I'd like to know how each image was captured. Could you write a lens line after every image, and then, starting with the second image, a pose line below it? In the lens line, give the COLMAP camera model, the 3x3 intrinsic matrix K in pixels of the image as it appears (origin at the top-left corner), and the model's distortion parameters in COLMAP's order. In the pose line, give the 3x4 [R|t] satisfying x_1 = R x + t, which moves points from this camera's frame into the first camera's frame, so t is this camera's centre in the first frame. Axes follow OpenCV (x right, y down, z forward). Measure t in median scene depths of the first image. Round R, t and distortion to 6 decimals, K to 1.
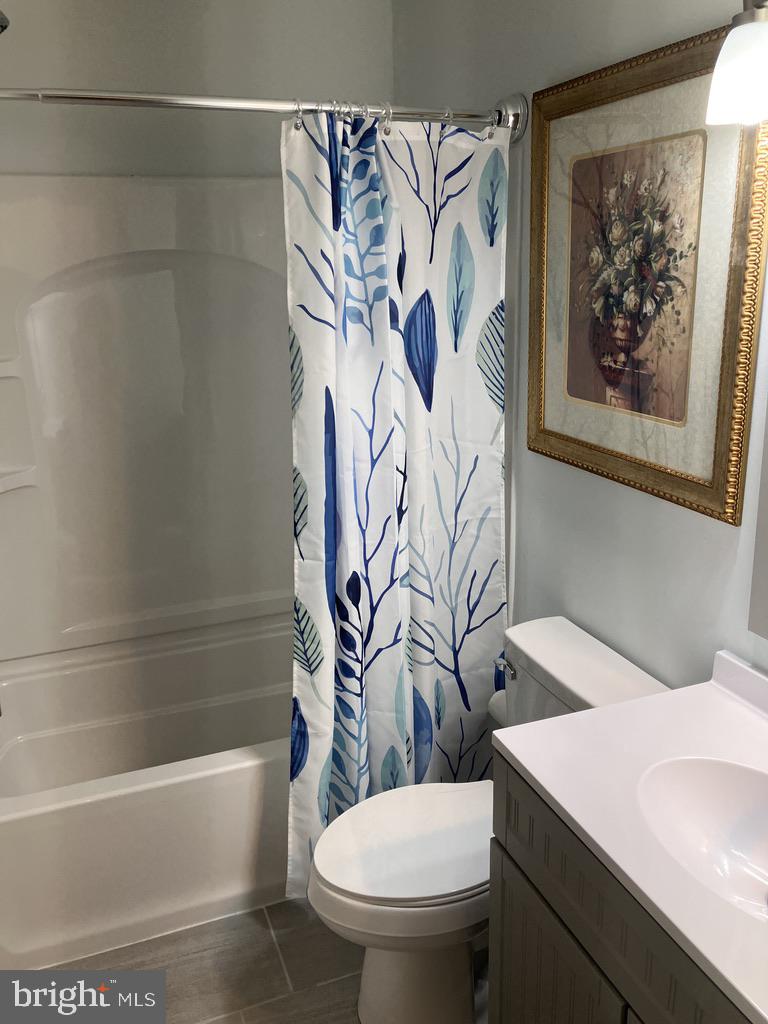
lens RADIAL K [[853.6, 0, 383.8], [0, 853.6, 515.5], [0, 0, 1]] dist [0.063510, -0.074659]
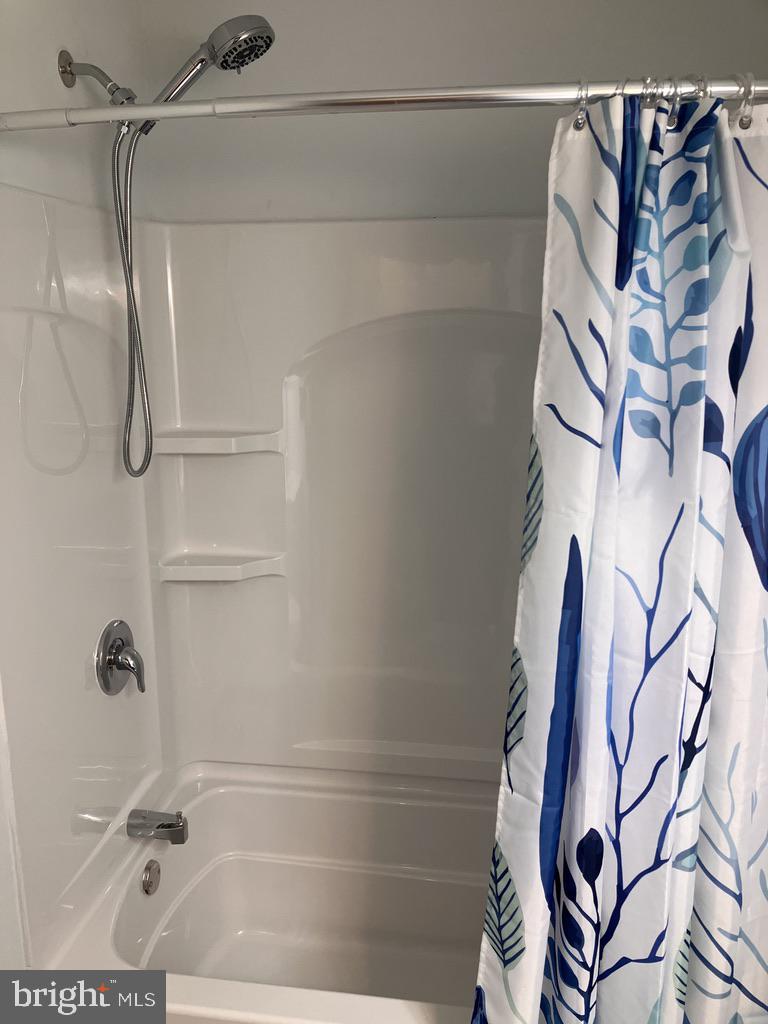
lens RADIAL K [[853.6, 0, 383.8], [0, 853.6, 515.5], [0, 0, 1]] dist [0.063510, -0.074659]
pose [[0.869927, 0.137524, -0.473619, 0.102114], [-0.157636, 0.987493, -0.002804, -0.138560], [0.467310, 0.077098, 0.880725, 0.378841]]
